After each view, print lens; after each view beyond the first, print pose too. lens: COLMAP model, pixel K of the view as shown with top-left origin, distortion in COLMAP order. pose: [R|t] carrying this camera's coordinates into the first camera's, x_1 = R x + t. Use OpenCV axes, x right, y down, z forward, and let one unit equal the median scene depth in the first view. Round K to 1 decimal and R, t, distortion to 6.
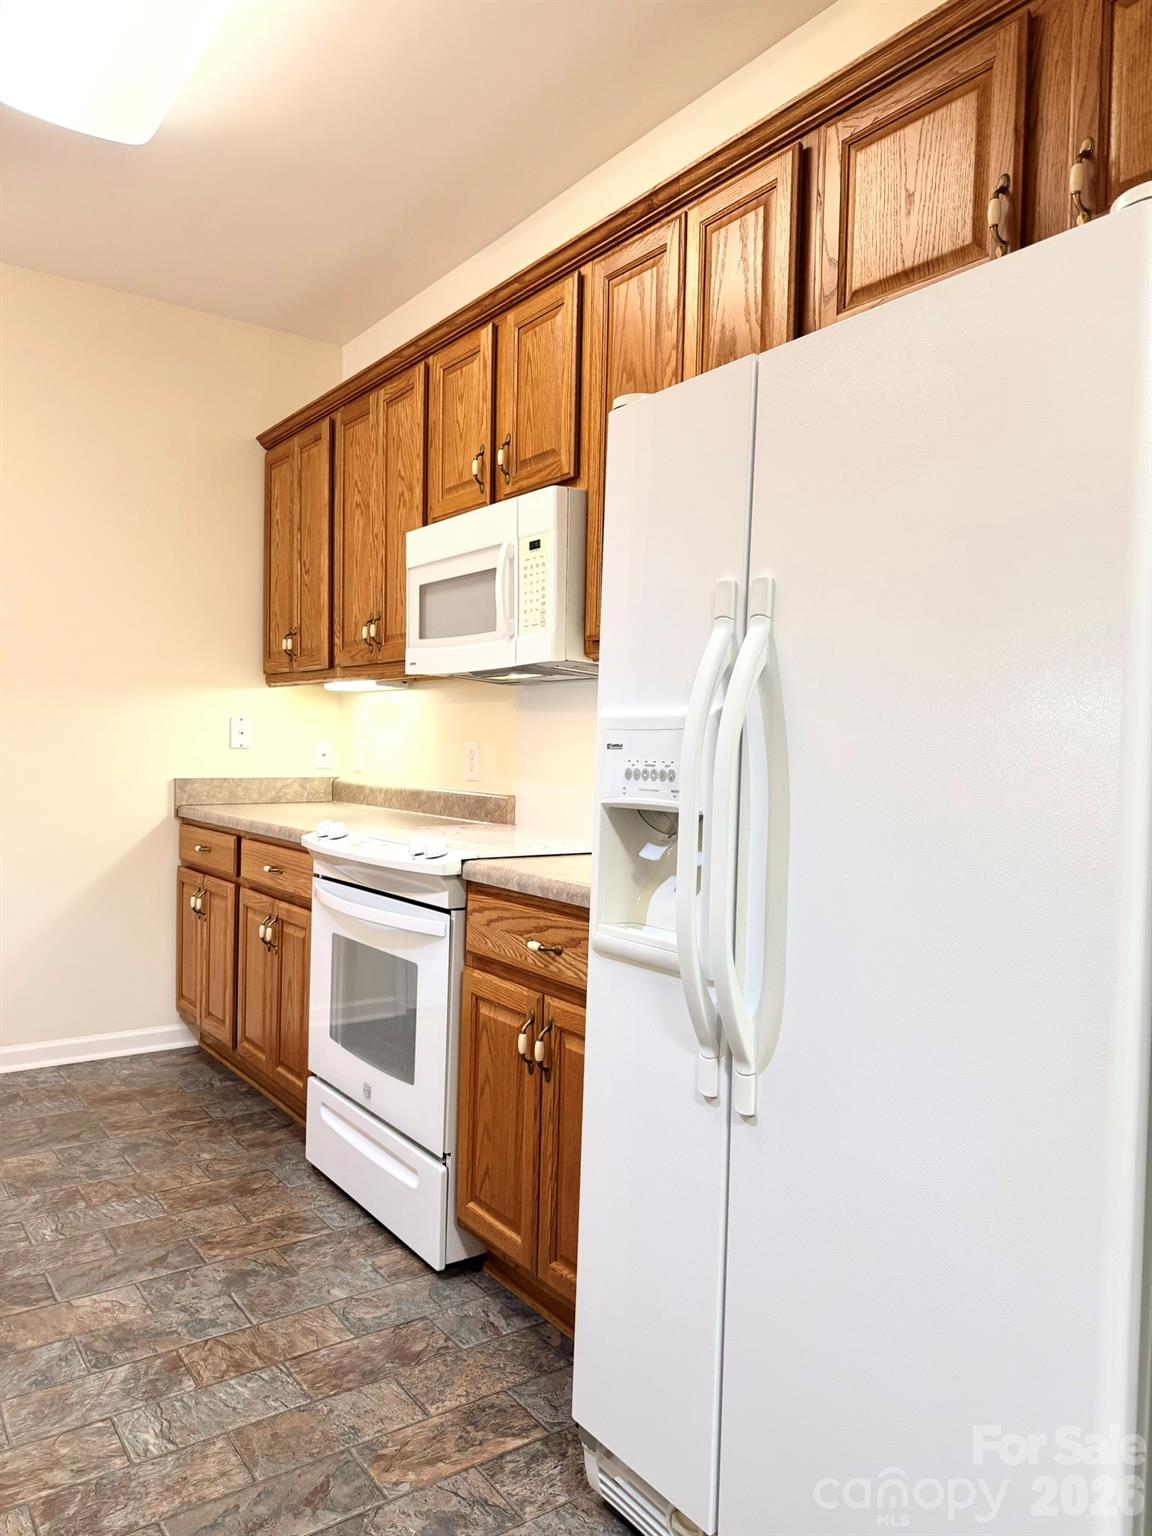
lens RADIAL K [[1115.4, 0, 584.8], [0, 1115.4, 759.7], [0, 0, 1]] dist [0.022575, -0.015663]
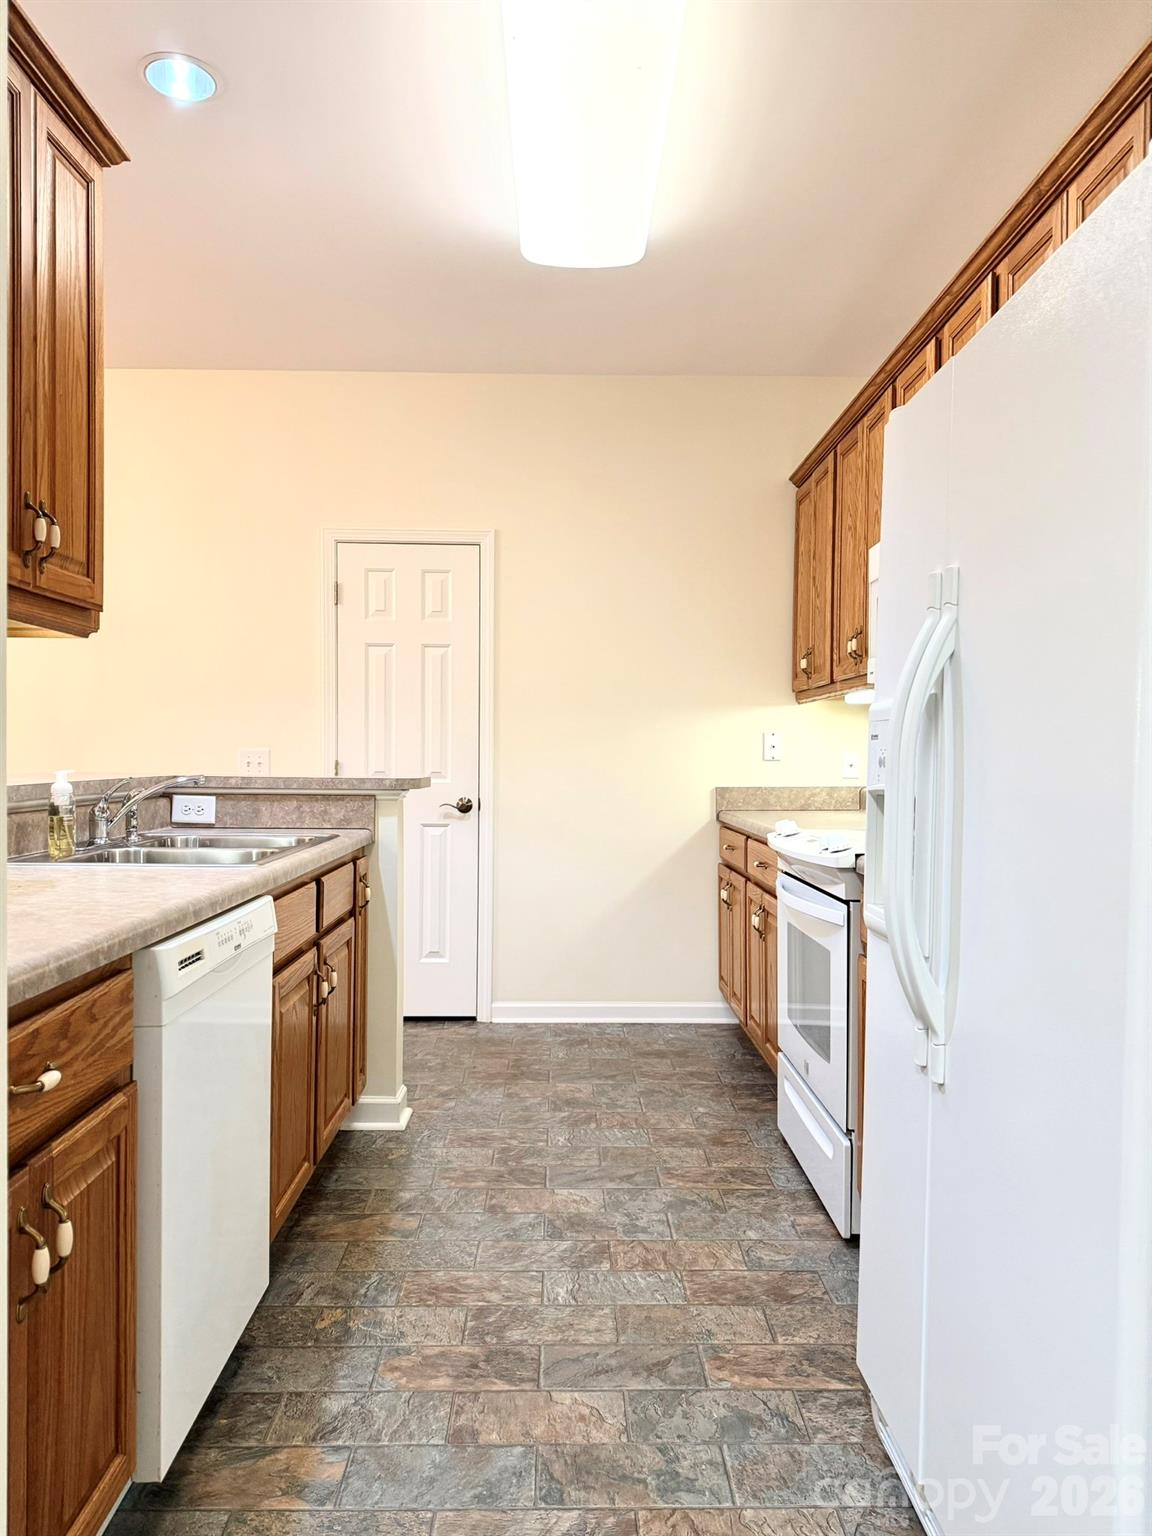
lens RADIAL K [[1115.4, 0, 580.8], [0, 1115.4, 767.5], [0, 0, 1]] dist [0.022575, -0.015663]
pose [[0.824713, -0.007273, -0.565504, 0.236016], [-0.000711, 0.999903, -0.013897, 0.018899], [0.565550, 0.011863, 0.824628, -0.026774]]
